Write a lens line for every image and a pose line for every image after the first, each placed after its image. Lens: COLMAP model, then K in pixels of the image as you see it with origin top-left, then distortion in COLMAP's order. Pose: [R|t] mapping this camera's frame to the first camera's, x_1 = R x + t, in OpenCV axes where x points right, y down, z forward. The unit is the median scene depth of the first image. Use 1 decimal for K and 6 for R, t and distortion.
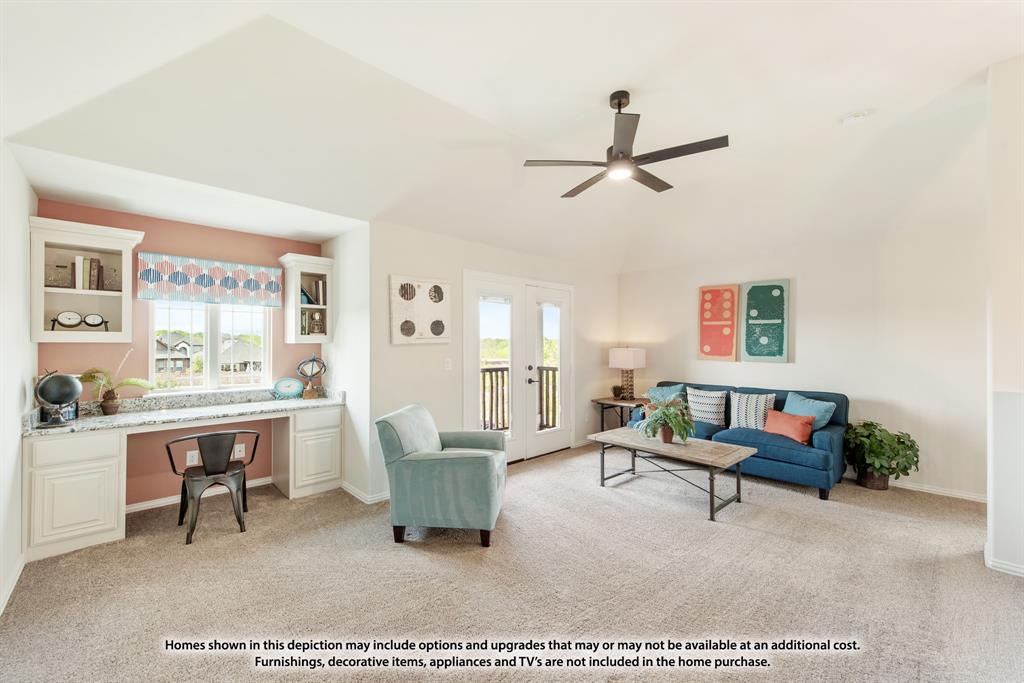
lens RADIAL K [[405.6, 0, 510.5], [0, 405.6, 338.6], [0, 0, 1]] dist [0.007509, -0.001549]
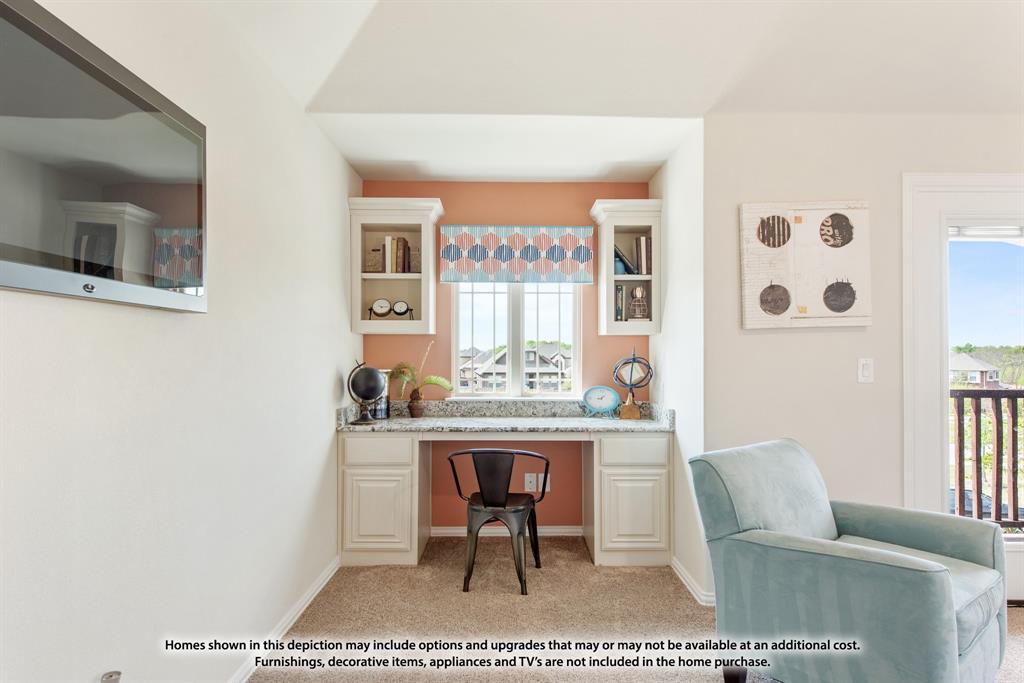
lens RADIAL K [[605.4, 0, 529.6], [0, 605.4, 352.1], [0, 0, 1]] dist [0.017290, -0.004030]
pose [[0.736665, -0.005596, -0.676234, 0.054689], [0.006606, 0.999978, -0.001079, 0.045857], [0.676225, -0.003672, 0.736686, 0.196062]]
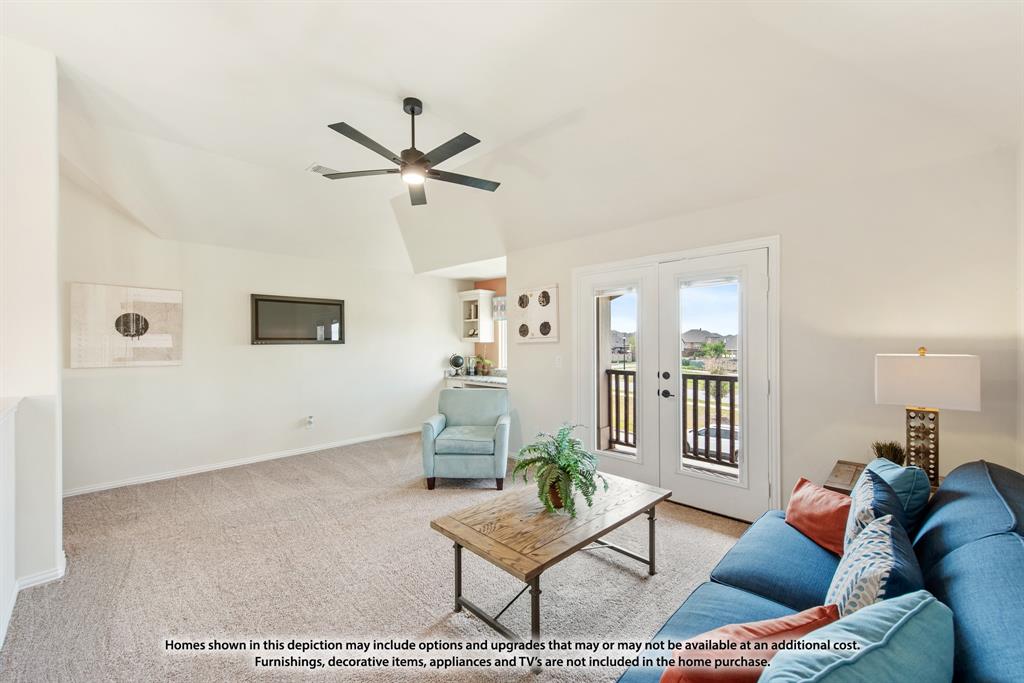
lens RADIAL K [[405.6, 0, 539.6], [0, 405.6, 349.2], [0, 0, 1]] dist [0.007509, -0.001549]
pose [[0.079515, 0.017977, -0.996672, 1.065719], [0.016911, 0.999669, 0.019380, 0.010034], [0.996690, -0.018396, 0.079184, 1.001841]]
